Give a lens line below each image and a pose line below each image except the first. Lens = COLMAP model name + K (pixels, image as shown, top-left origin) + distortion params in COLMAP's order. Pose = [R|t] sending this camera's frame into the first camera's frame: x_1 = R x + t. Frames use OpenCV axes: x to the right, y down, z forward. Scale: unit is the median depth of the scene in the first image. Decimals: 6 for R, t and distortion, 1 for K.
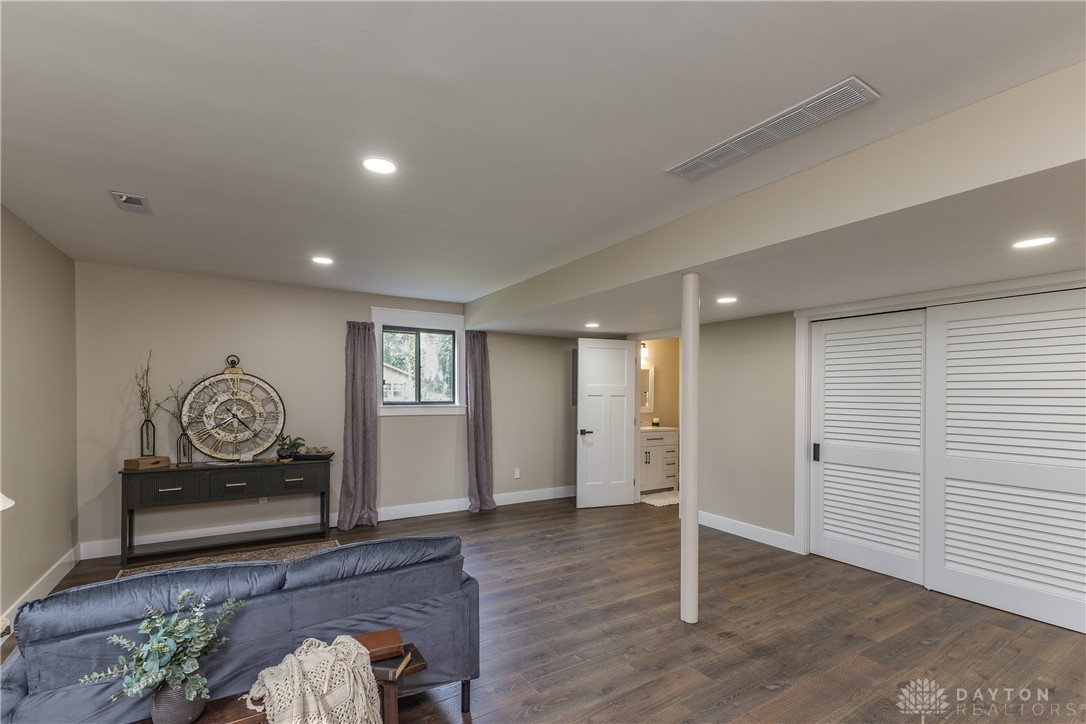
lens RADIAL K [[477.5, 0, 552.5], [0, 477.5, 396.4], [0, 0, 1]] dist [0.007791, -0.002431]
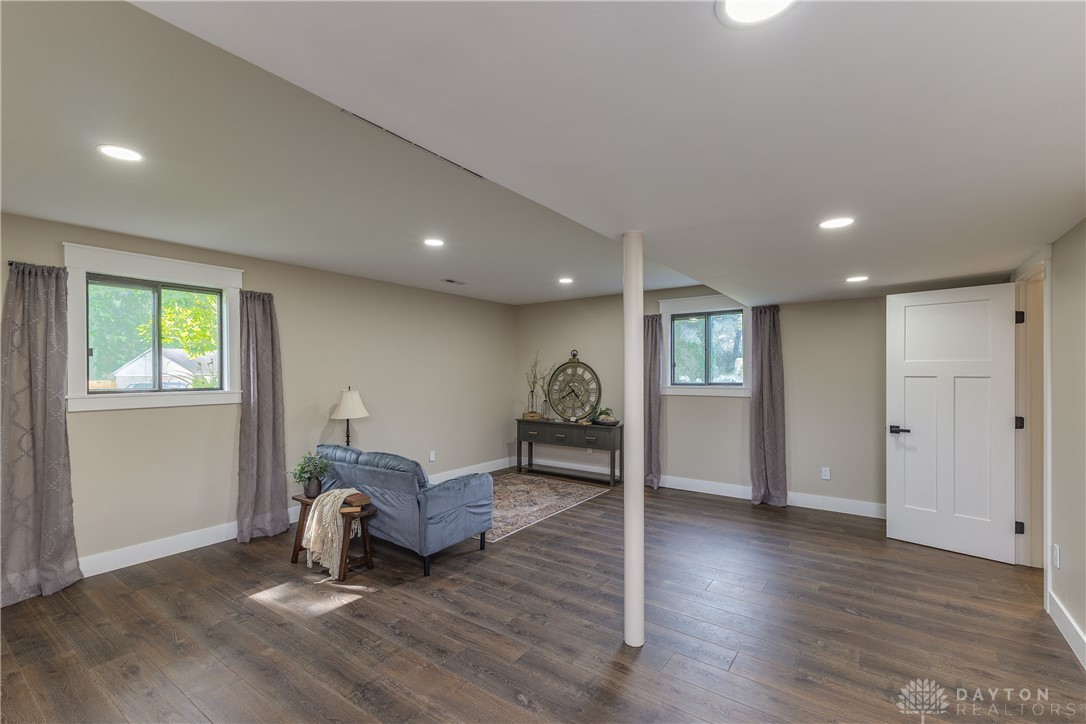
lens RADIAL K [[477.5, 0, 551.0], [0, 477.5, 371.1], [0, 0, 1]] dist [0.007791, -0.002431]
pose [[0.384886, -0.011094, -0.922897, 0.665848], [0.000157, 0.999929, -0.011954, -0.002246], [0.922964, 0.004456, 0.384860, 0.349345]]
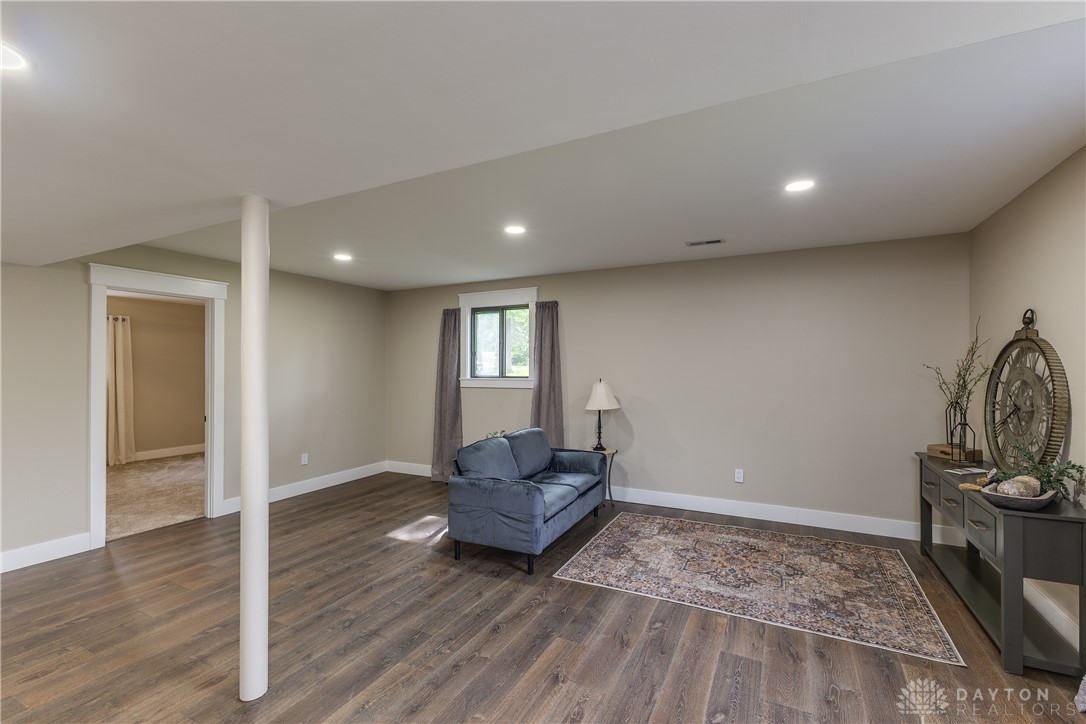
lens RADIAL K [[477.5, 0, 549.3], [0, 477.5, 364.6], [0, 0, 1]] dist [0.007791, -0.002431]
pose [[-0.864579, -0.006712, -0.502453, 0.175260], [-0.005864, 0.999977, -0.003267, -0.008314], [0.502463, 0.000122, -0.864599, 1.190586]]
